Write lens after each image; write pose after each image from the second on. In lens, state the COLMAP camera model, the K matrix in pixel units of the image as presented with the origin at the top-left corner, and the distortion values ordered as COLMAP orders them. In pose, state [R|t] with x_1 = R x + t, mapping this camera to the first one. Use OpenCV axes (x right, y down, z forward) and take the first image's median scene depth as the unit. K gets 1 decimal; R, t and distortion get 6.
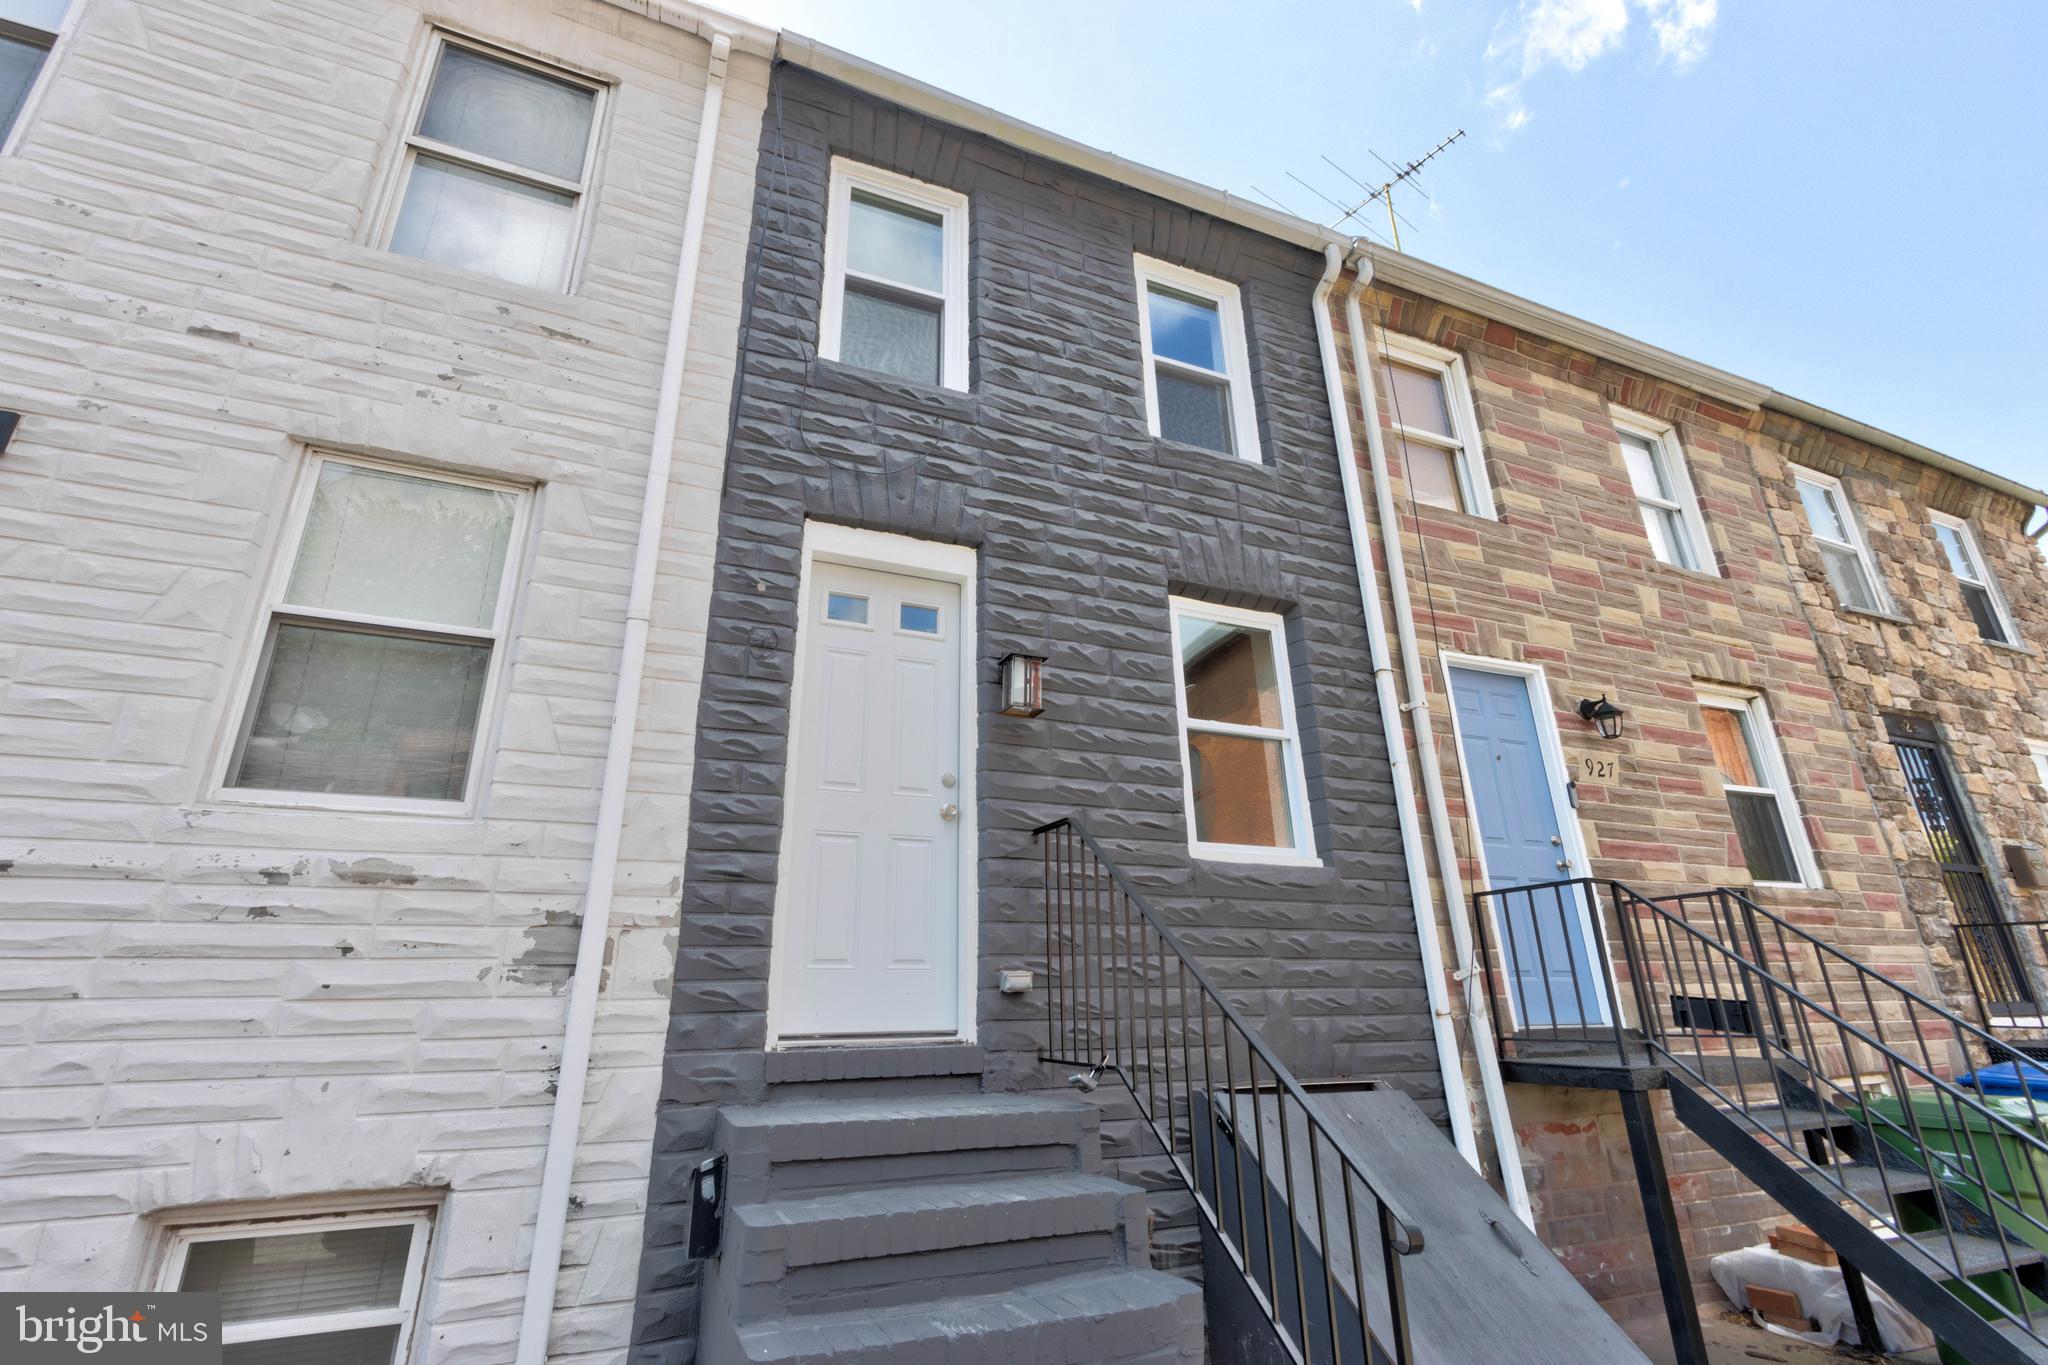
lens RADIAL K [[940.9, 0, 1009.5], [0, 940.9, 669.3], [0, 0, 1]] dist [0.008458, -0.003054]
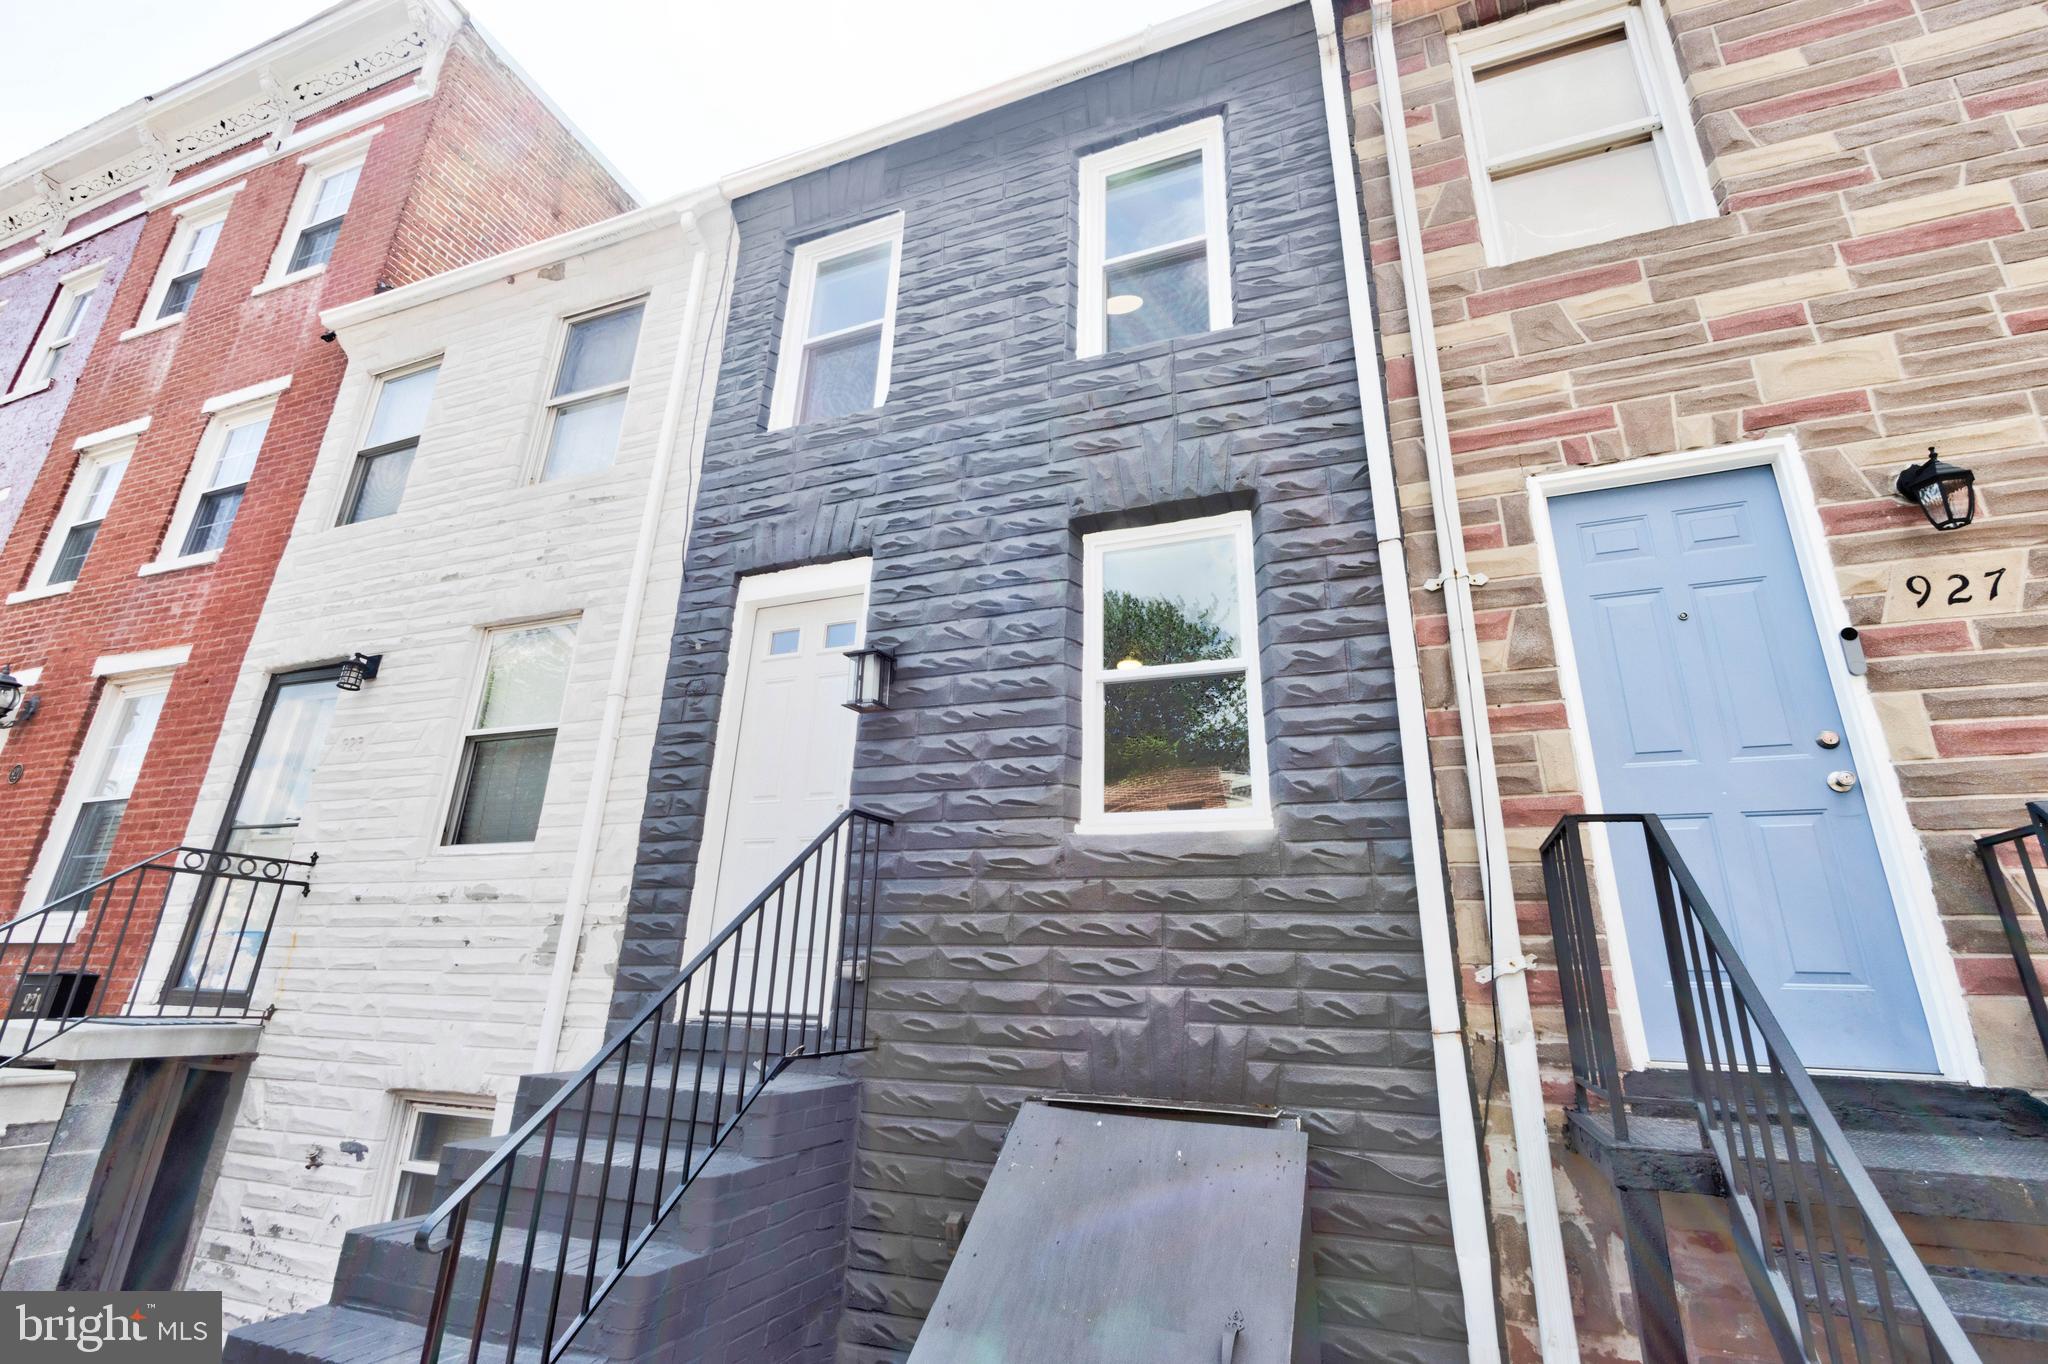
lens RADIAL K [[940.9, 0, 1006.4], [0, 940.9, 687.5], [0, 0, 1]] dist [0.008458, -0.003054]
pose [[0.712353, -0.190865, -0.675369, 0.762238], [0.199493, 0.977682, -0.065884, 0.113964], [0.672871, -0.087798, 0.734531, 0.336187]]
